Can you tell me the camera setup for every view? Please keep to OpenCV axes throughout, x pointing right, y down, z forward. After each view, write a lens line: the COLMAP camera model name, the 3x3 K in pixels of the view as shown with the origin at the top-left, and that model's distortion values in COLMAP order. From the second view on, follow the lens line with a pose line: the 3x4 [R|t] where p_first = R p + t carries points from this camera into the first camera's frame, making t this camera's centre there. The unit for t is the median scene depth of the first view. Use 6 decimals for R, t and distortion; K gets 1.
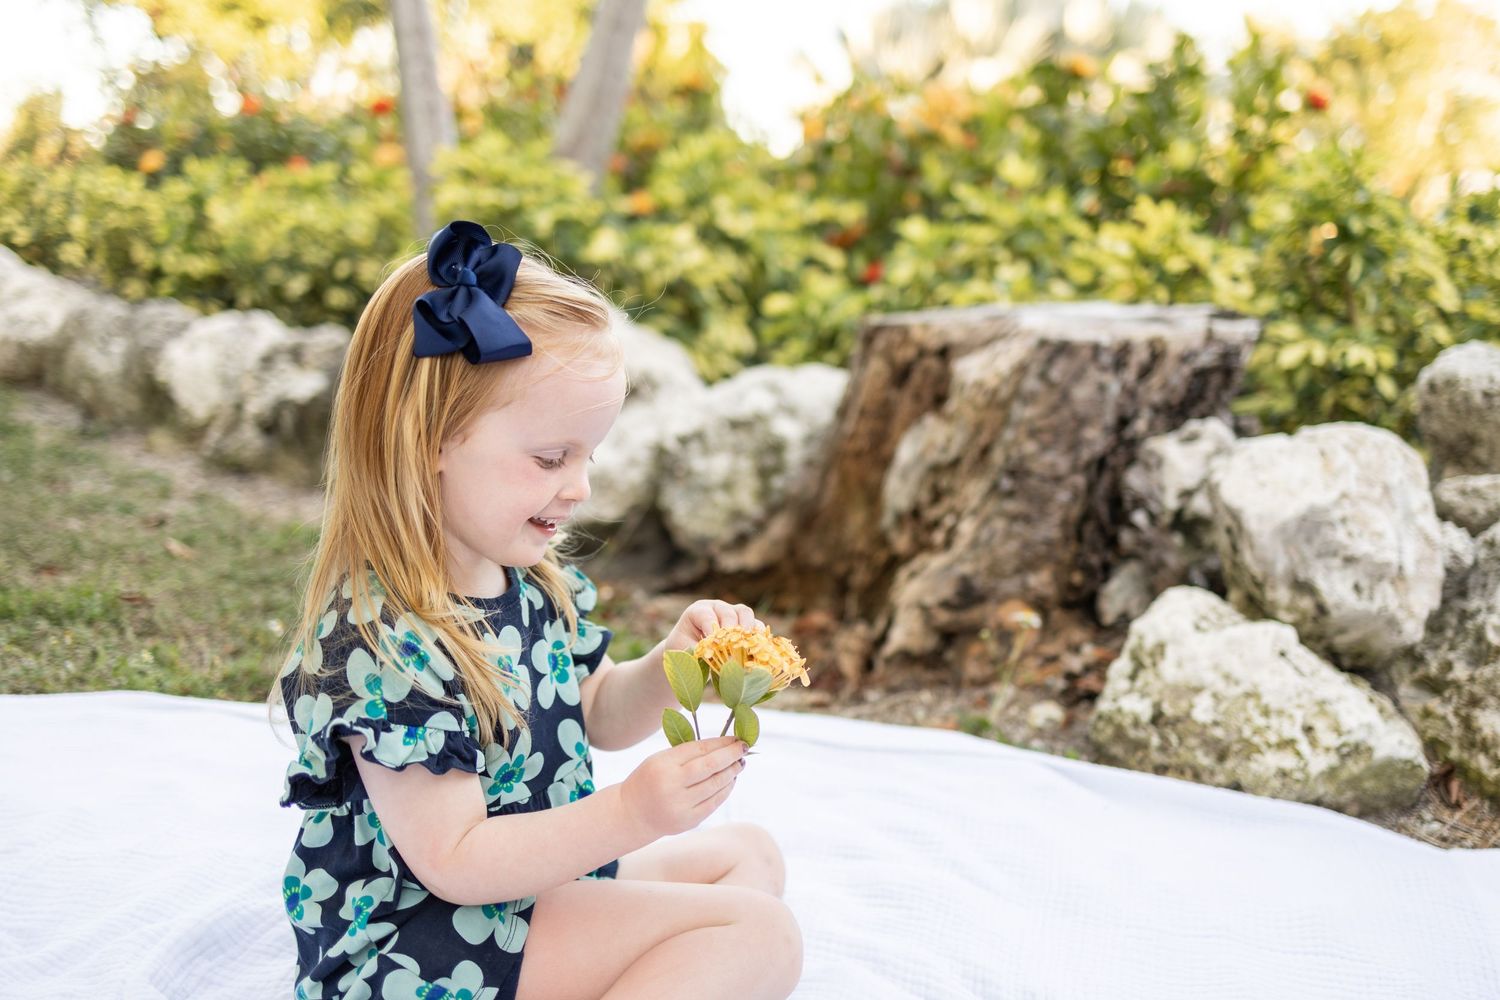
lens RADIAL K [[1602.2, 0, 784.6], [0, 1602.2, 469.2], [0, 0, 1]] dist [-0.005351, -0.008704]
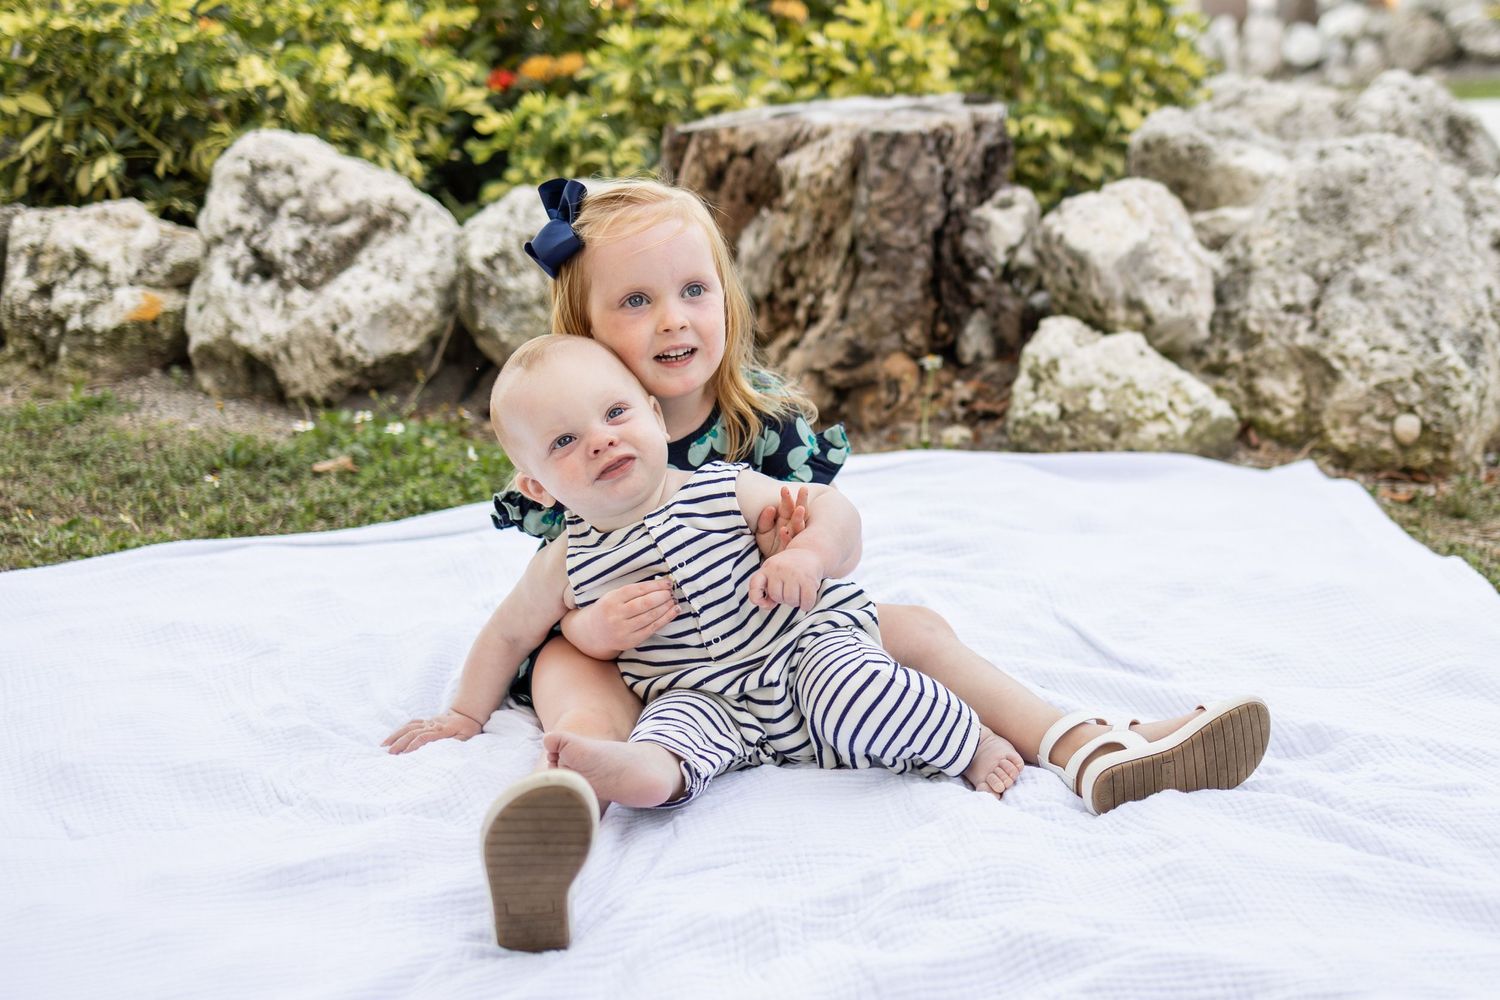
lens RADIAL K [[1981.6, 0, 973.9], [0, 1981.6, 499.8], [0, 0, 1]] dist [0.029683, -0.046605]
pose [[0.887403, -0.160970, 0.431977, -0.469315], [0.116167, 0.984899, 0.128369, 0.005822], [-0.446117, -0.063733, 0.892702, -0.363868]]
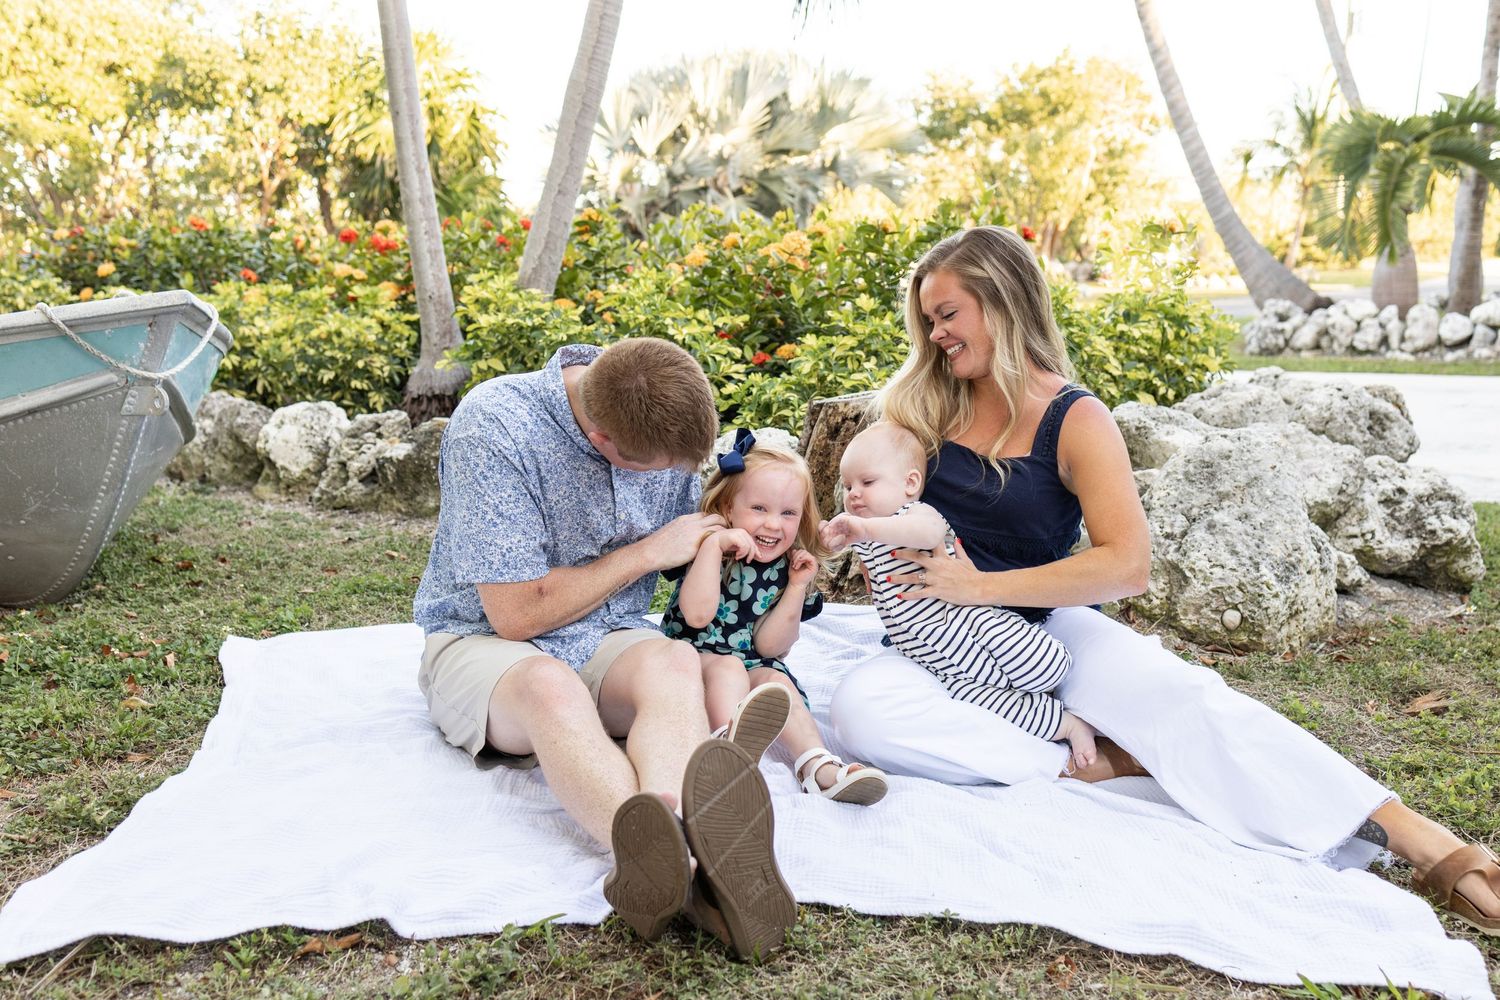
lens RADIAL K [[1483.7, 0, 750.0], [0, 1483.7, 500.0], [0, 0, 1]] dist [0.022832, 0.012876]
pose [[0.987496, -0.054957, 0.147758, -0.331458], [0.053996, 0.998486, 0.010505, -0.004211], [-0.148112, -0.002395, 0.988968, -0.796823]]
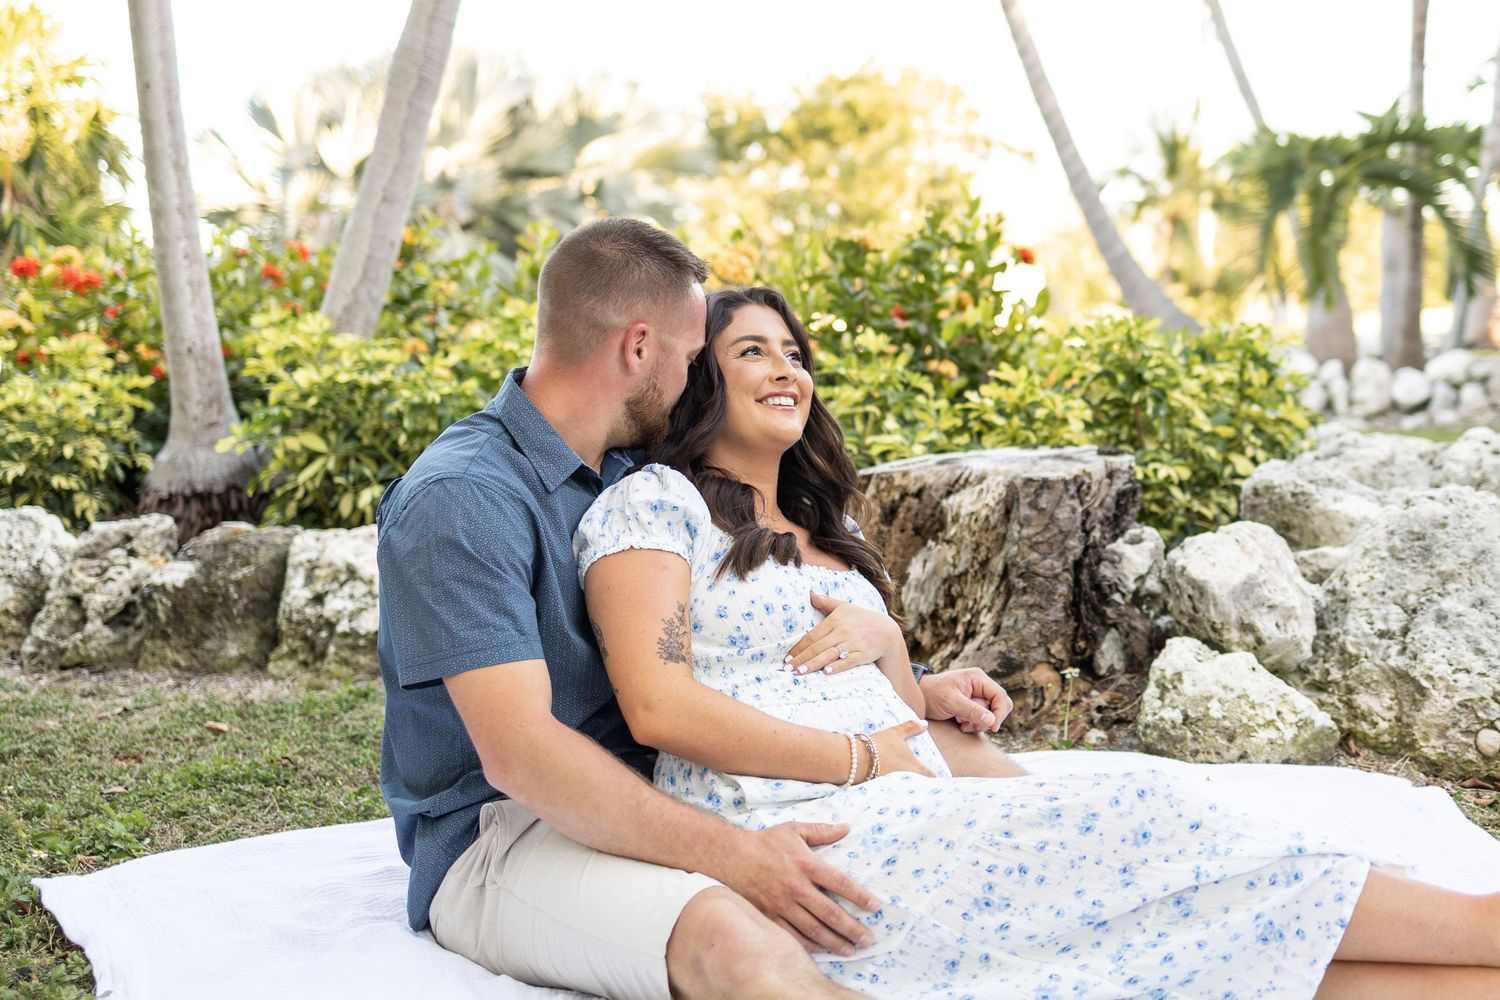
lens RADIAL K [[1984.6, 0, 910.5], [0, 1984.6, 359.2], [0, 0, 1]] dist [0.030360, -0.045905]
pose [[0.925015, -0.048502, 0.376822, -0.615202], [0.097691, 0.988834, -0.112534, 0.001016], [-0.367156, 0.140908, 0.919424, -0.608984]]
